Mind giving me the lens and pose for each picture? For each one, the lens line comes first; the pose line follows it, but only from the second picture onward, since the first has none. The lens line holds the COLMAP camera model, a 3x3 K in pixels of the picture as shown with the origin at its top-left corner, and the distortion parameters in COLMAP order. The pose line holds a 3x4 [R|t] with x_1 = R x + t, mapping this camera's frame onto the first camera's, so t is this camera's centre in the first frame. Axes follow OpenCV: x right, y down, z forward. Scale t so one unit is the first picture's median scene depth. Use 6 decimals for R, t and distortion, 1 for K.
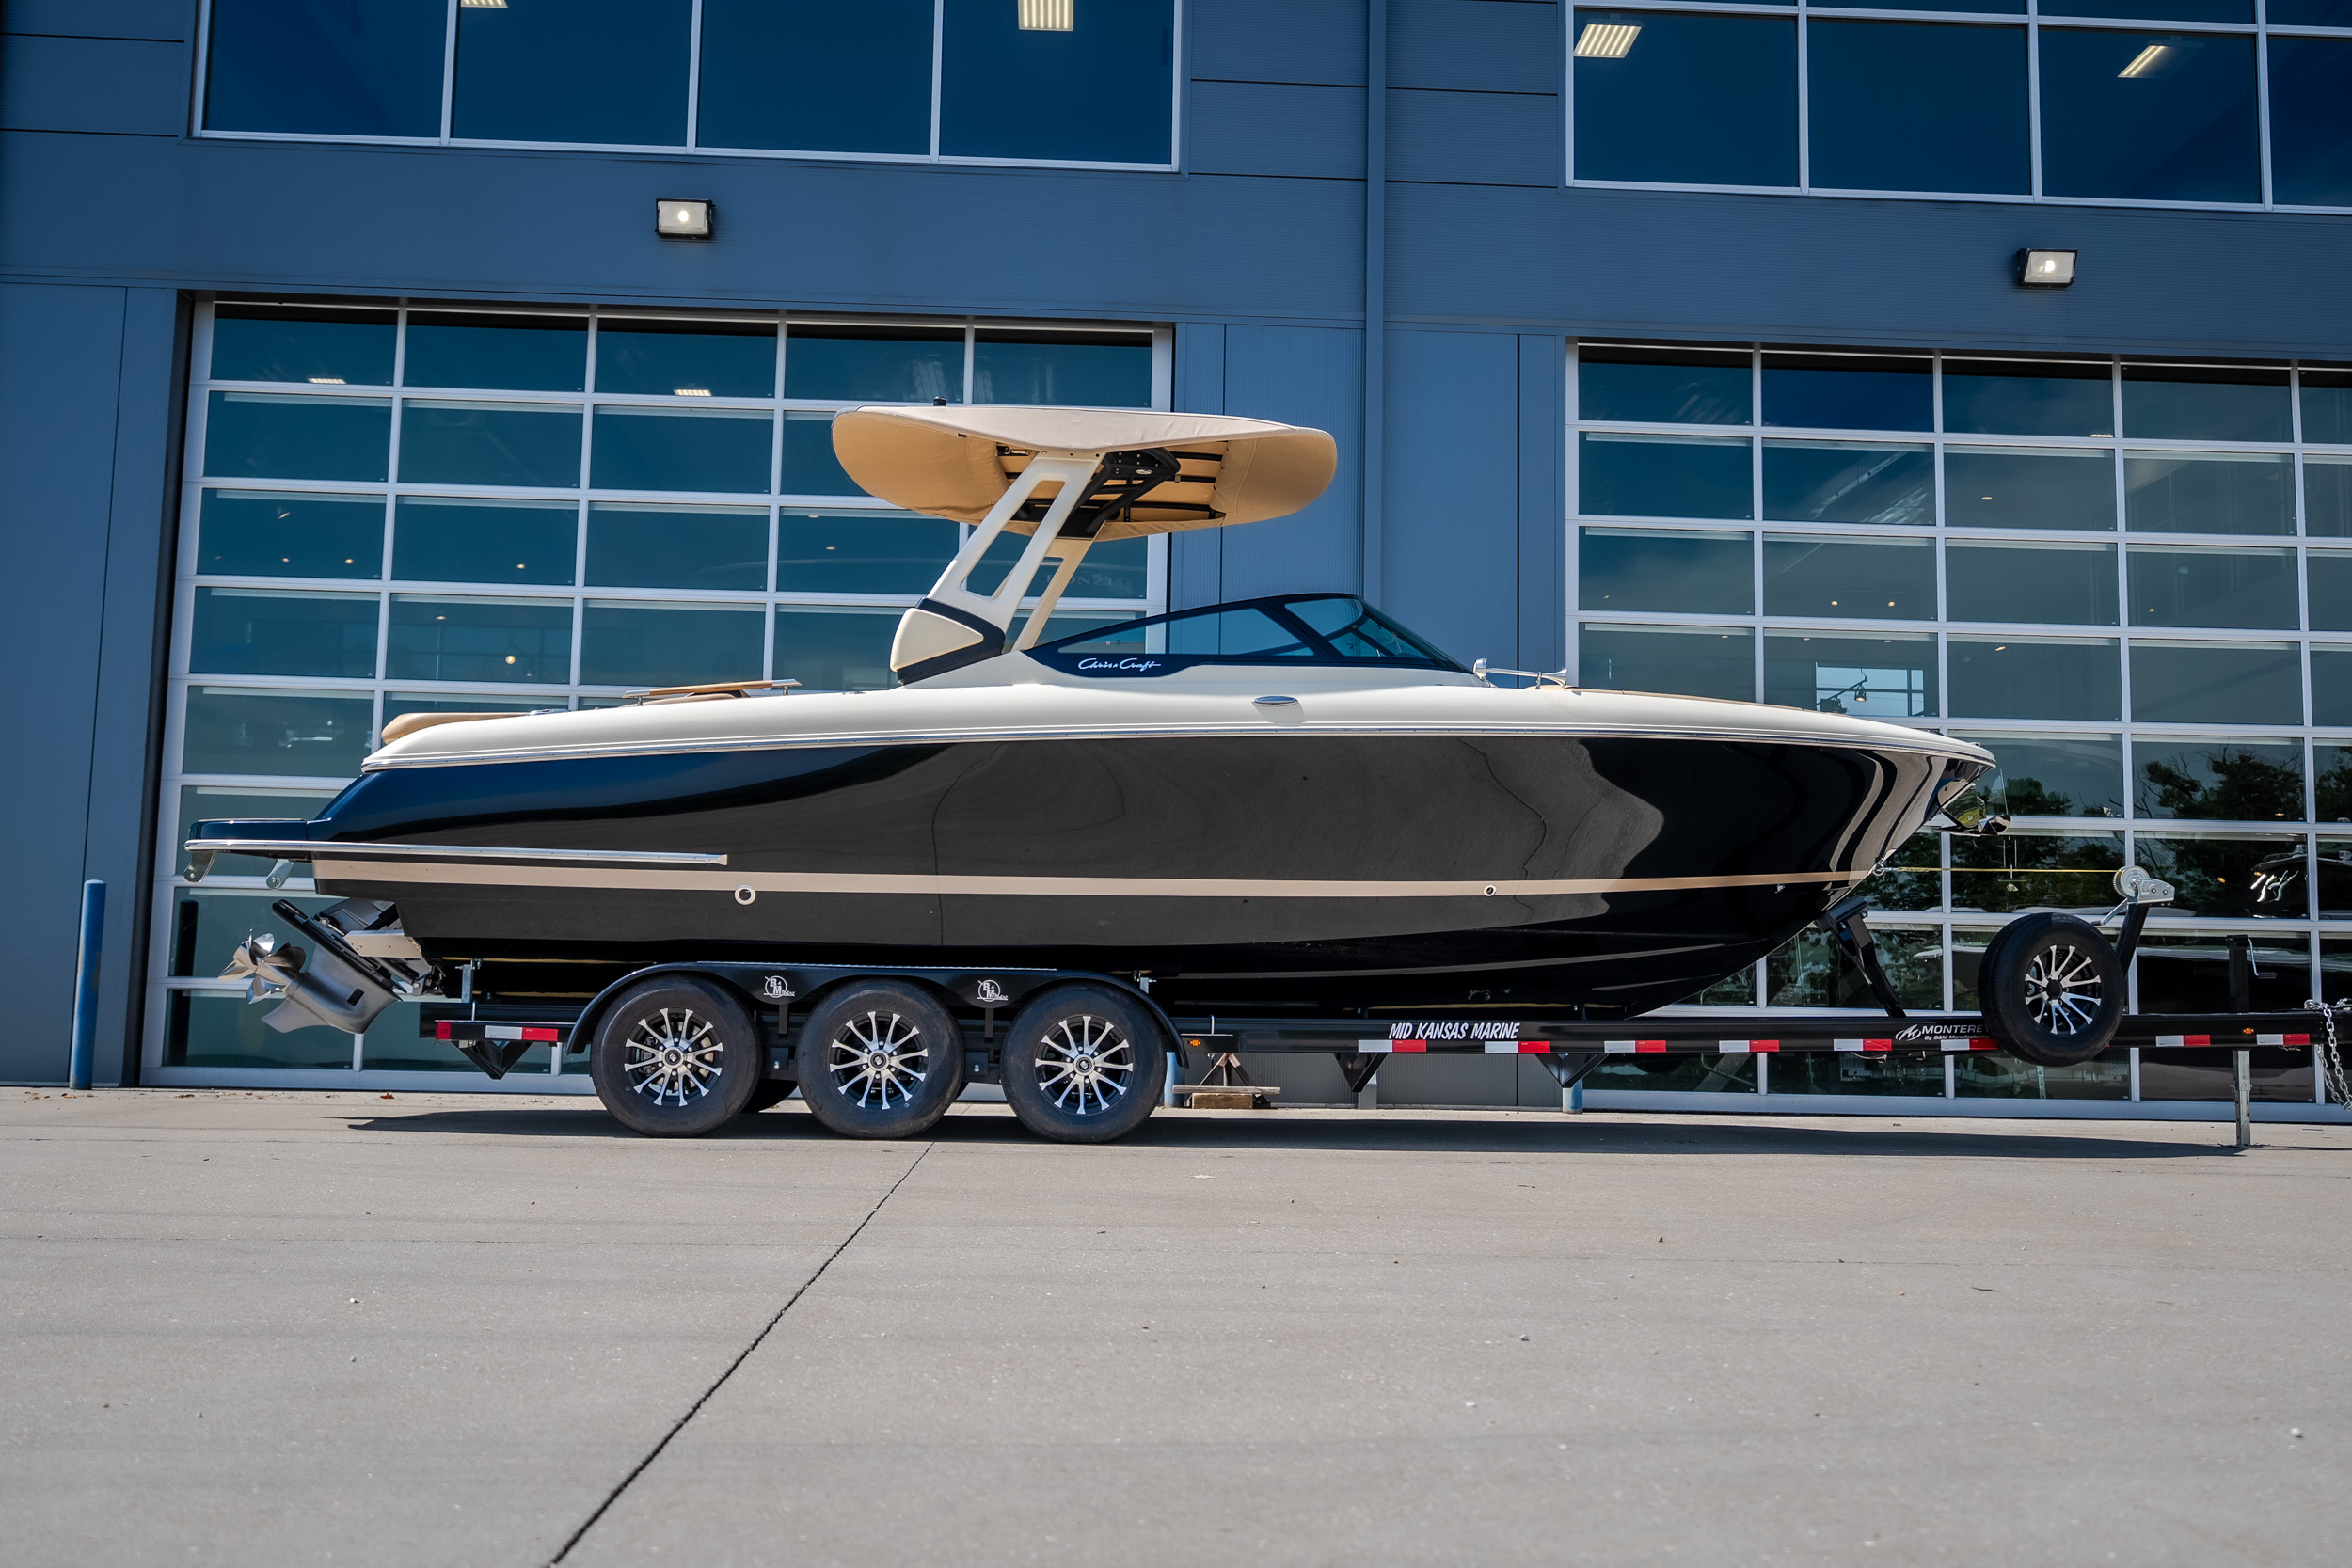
lens RADIAL K [[2460.1, 0, 1176.0], [0, 2460.1, 784.0], [0, 0, 1]] dist [0.001673, -0.001697]
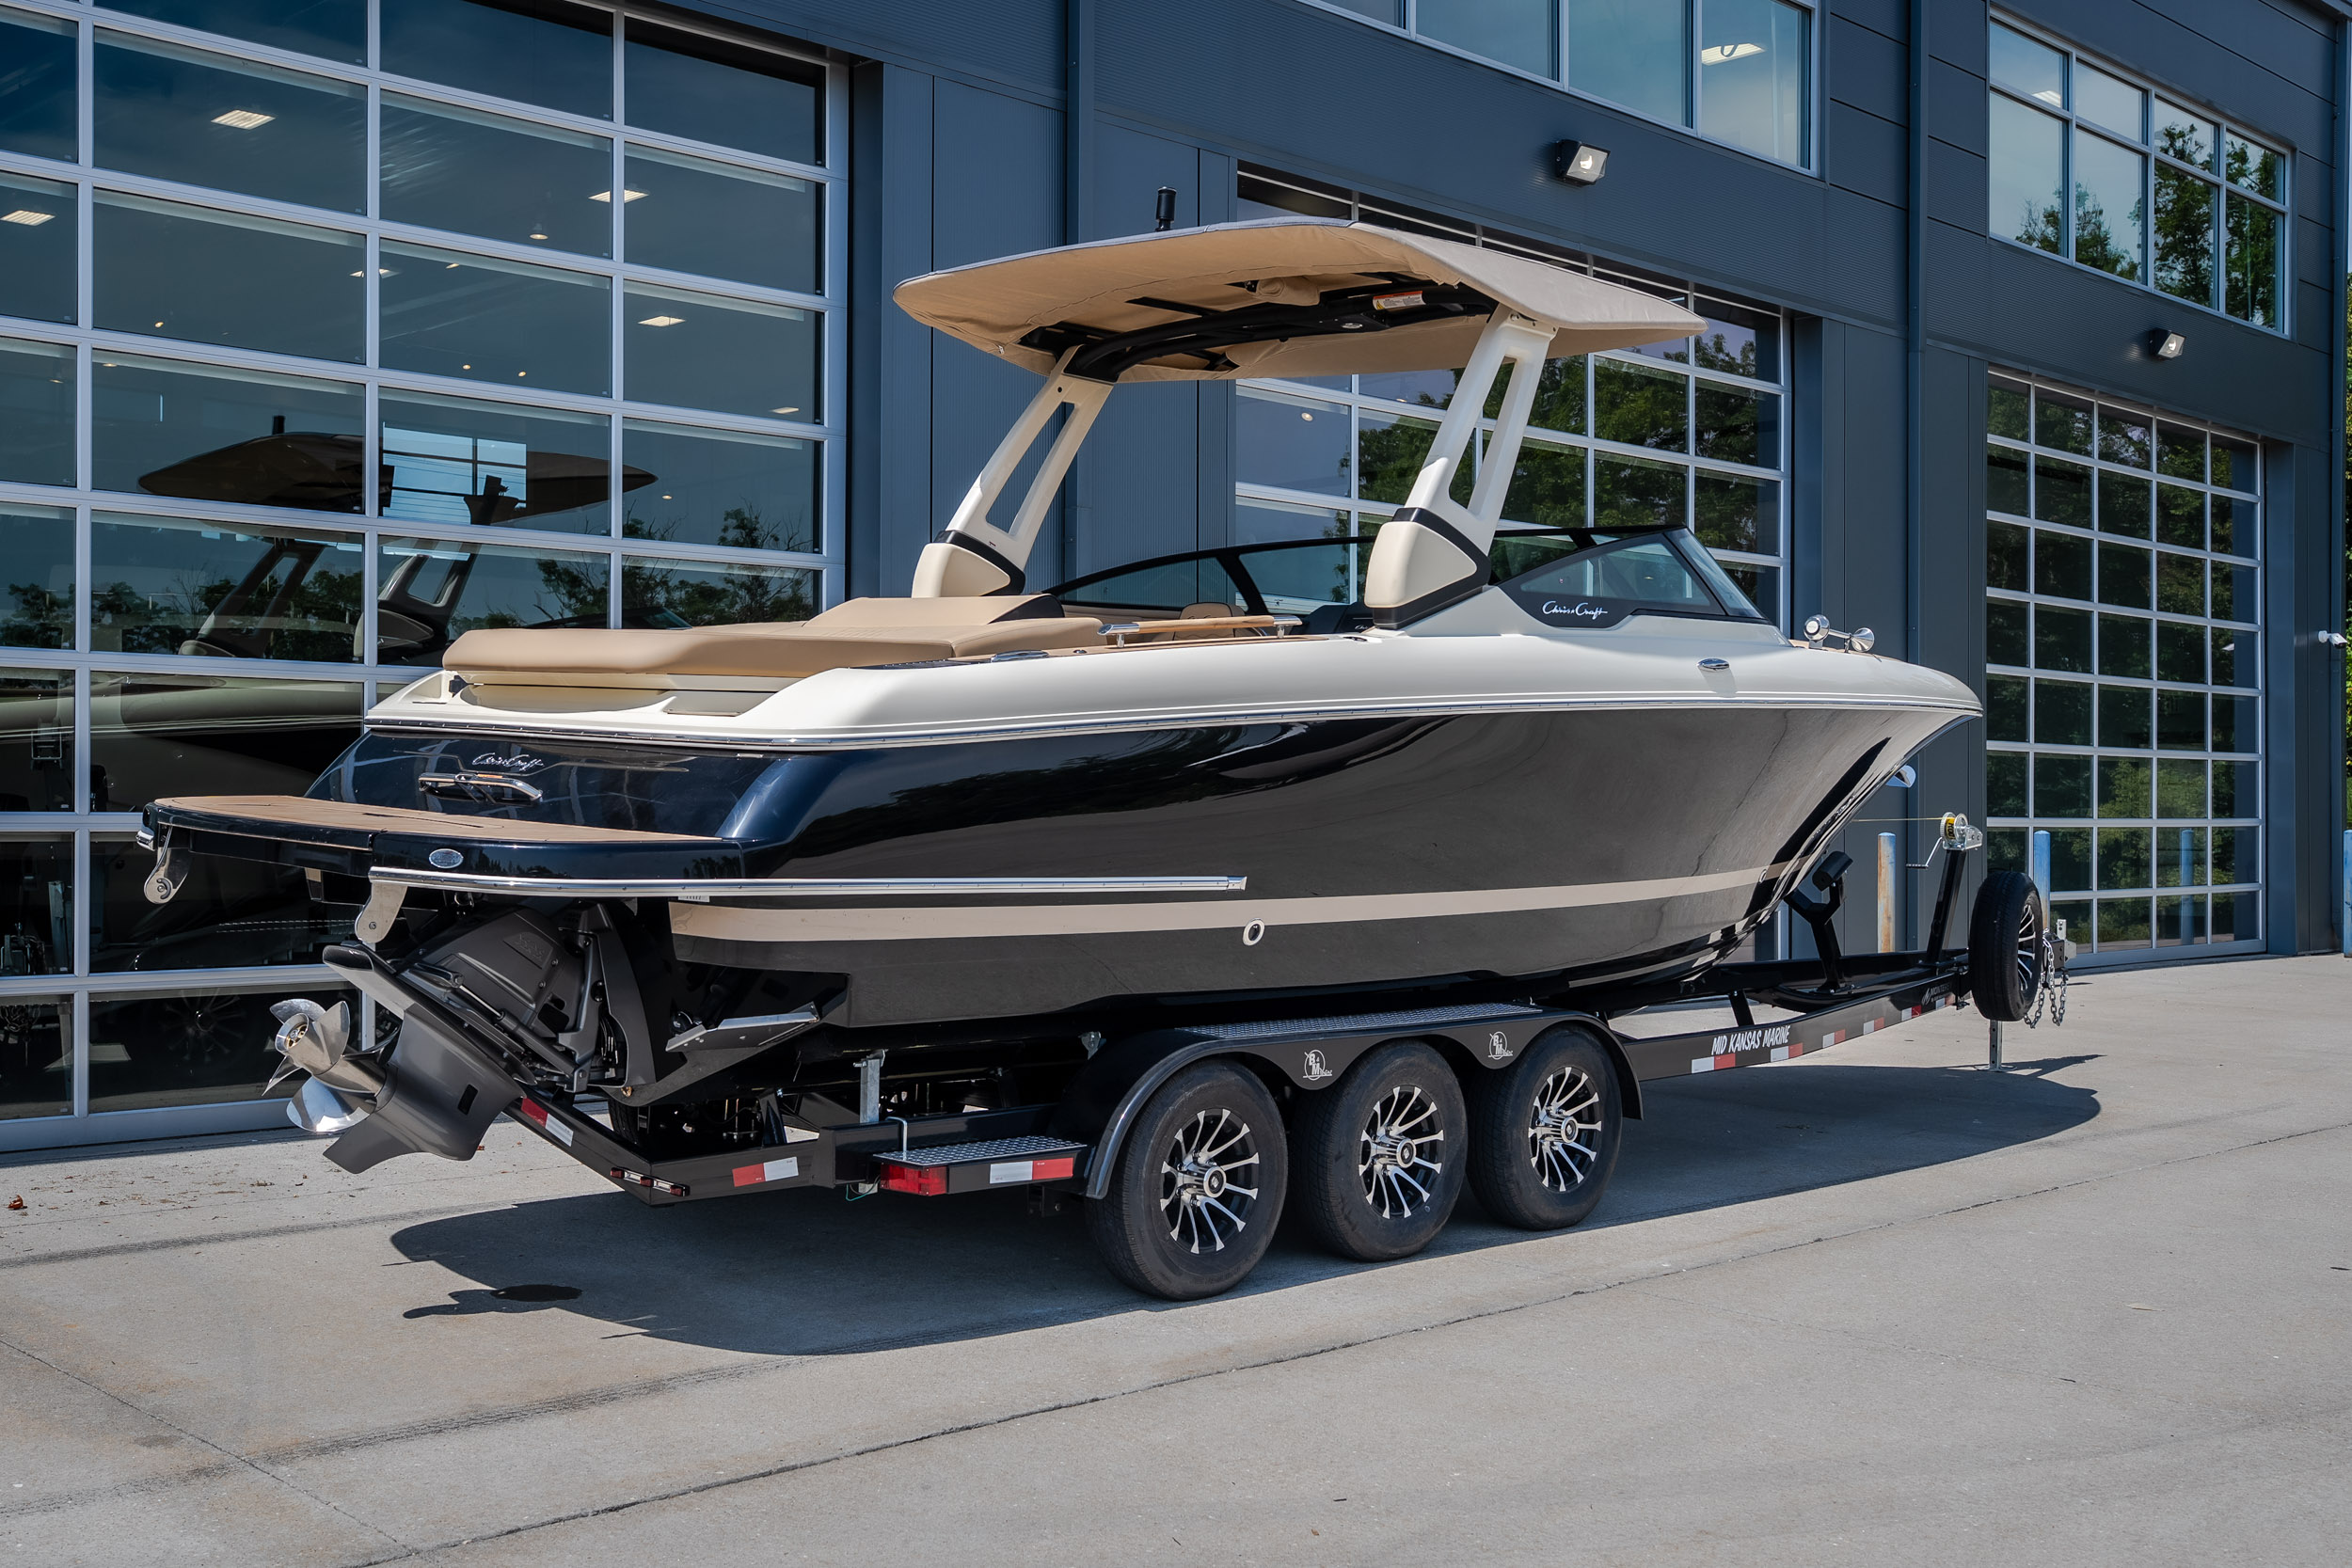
lens RADIAL K [[2475.2, 0, 1171.8], [0, 2475.2, 816.5], [0, 0, 1]] dist [0.012238, 0.006354]
pose [[0.761180, -0.013499, 0.648400, -0.631162], [-0.063247, 0.993473, 0.094930, -0.050497], [-0.645449, -0.113268, 0.755358, 0.489850]]
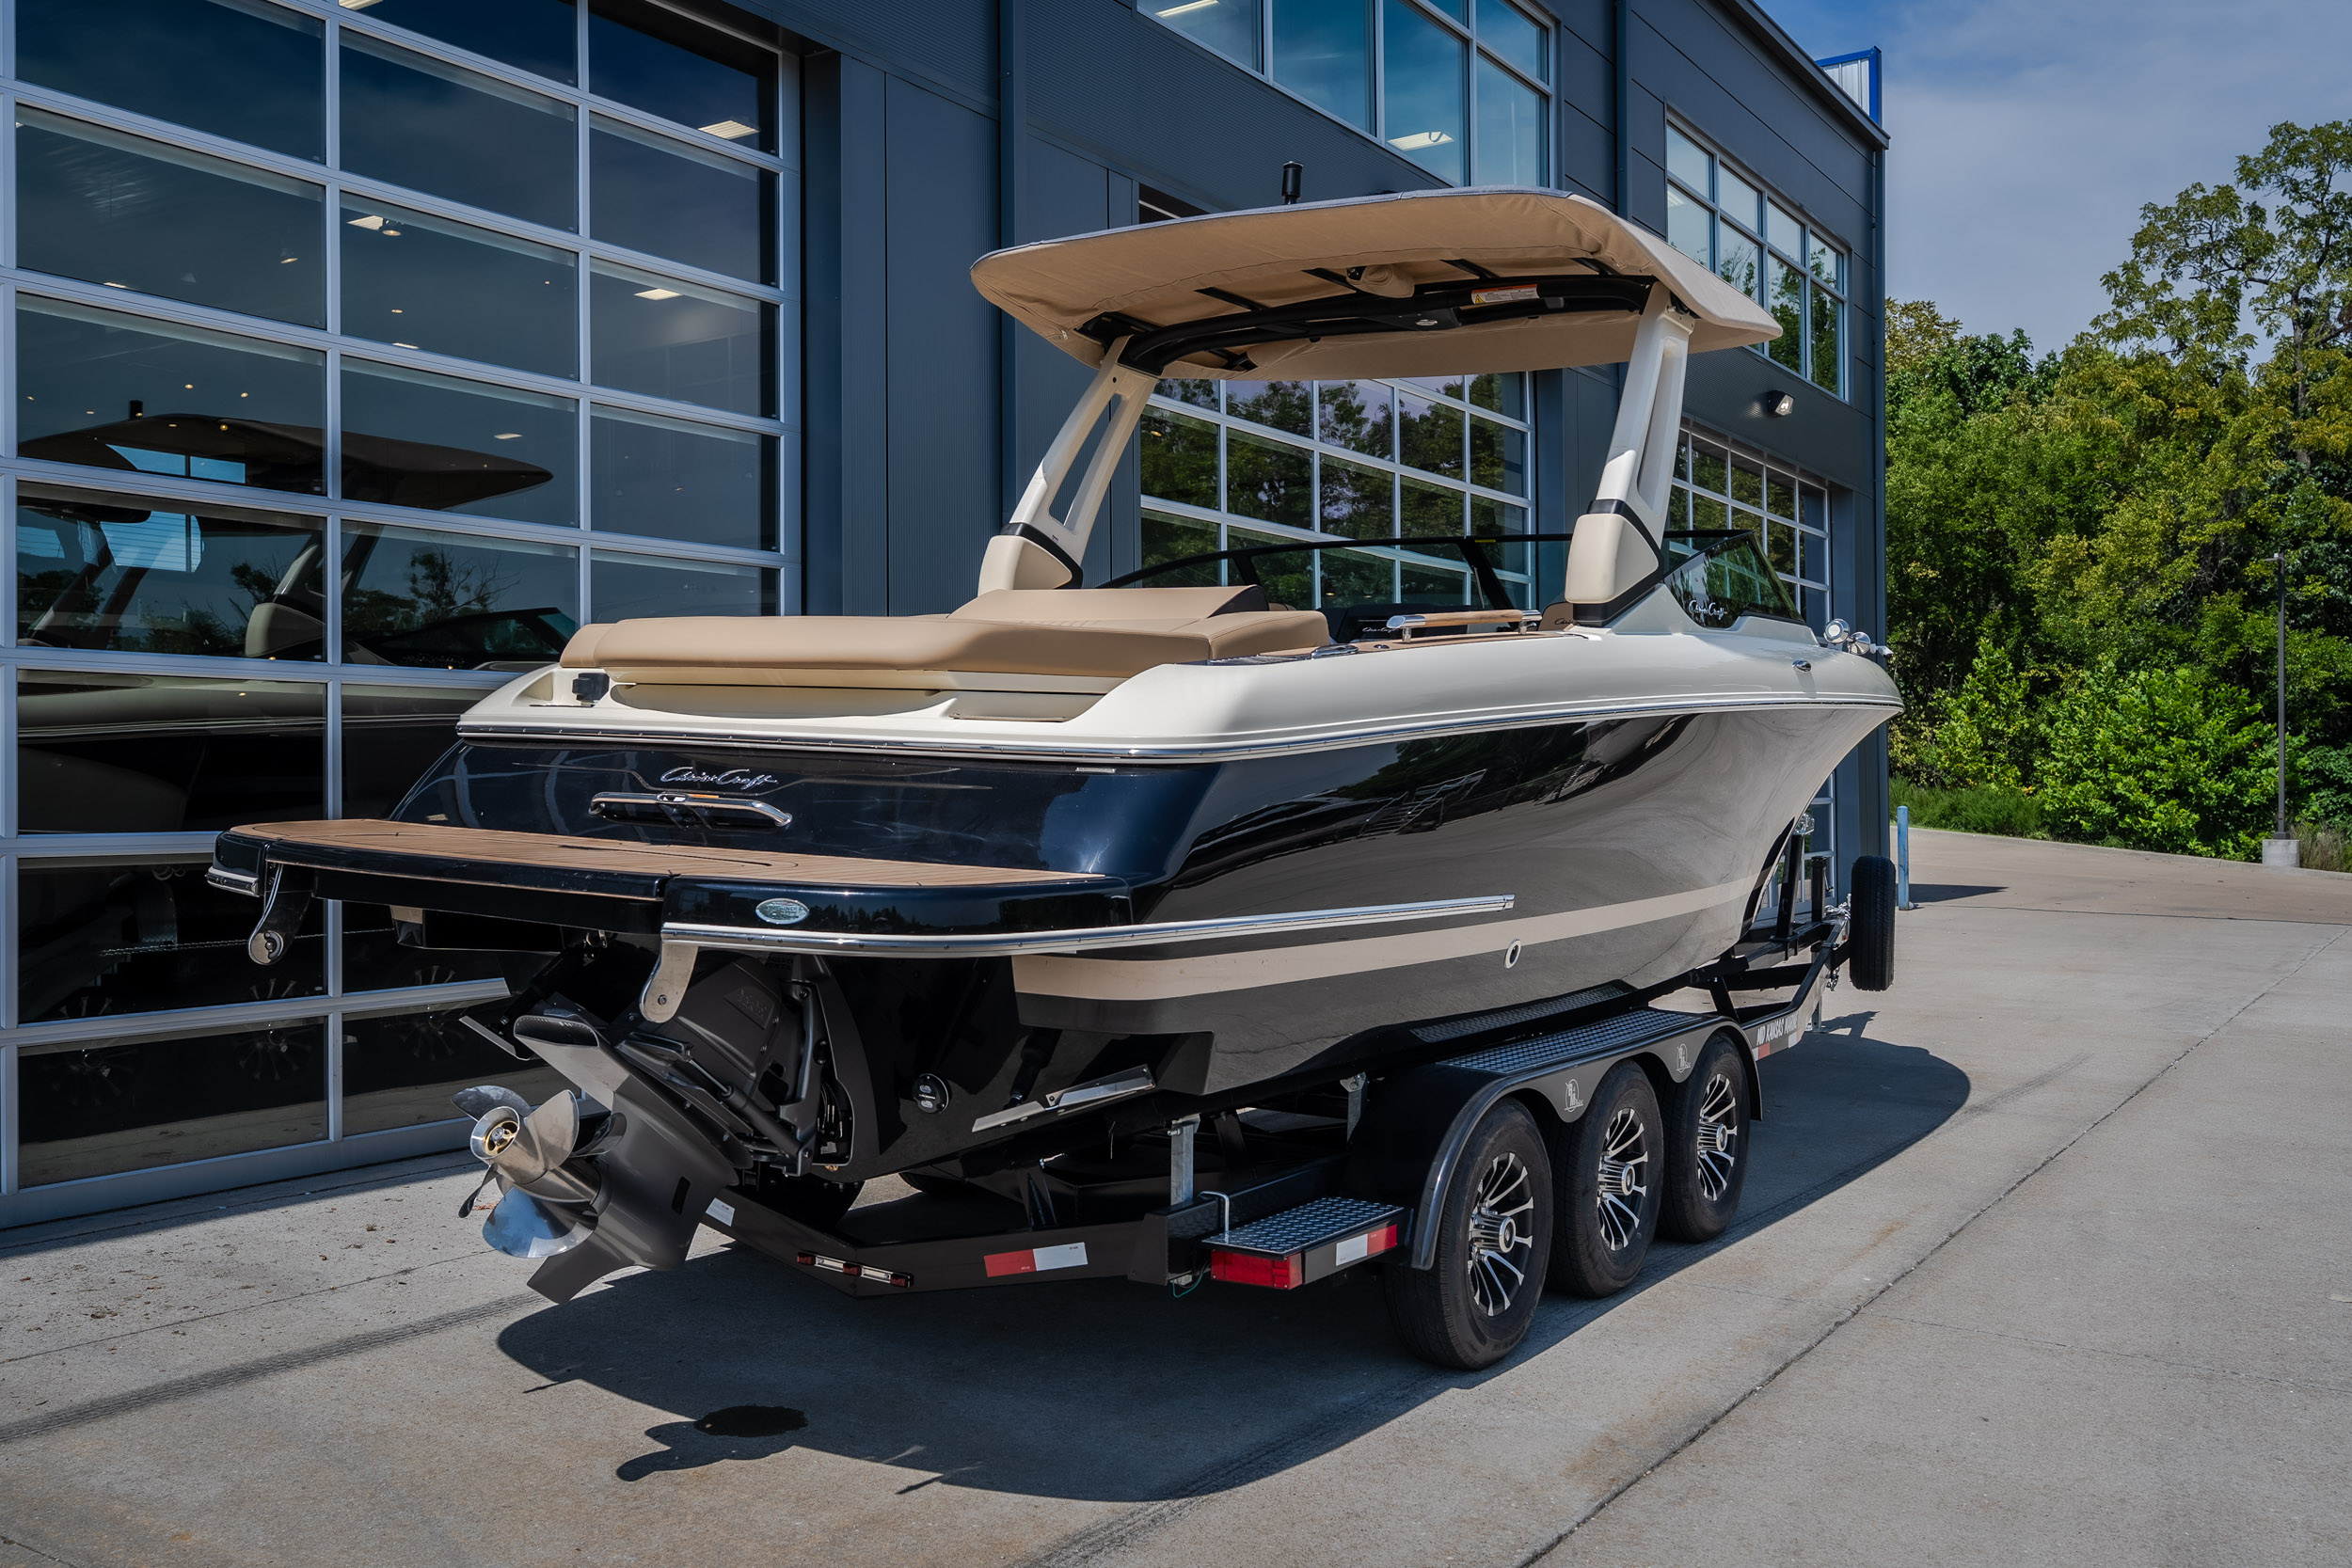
lens RADIAL K [[2039.3, 0, 1223.0], [0, 2039.3, 785.1], [0, 0, 1]] dist [0.009108, 0.012443]
pose [[0.601394, -0.016958, 0.798773, -0.627286], [-0.070782, 0.994713, 0.074409, -0.031230], [-0.795811, -0.101287, 0.597014, 0.741390]]
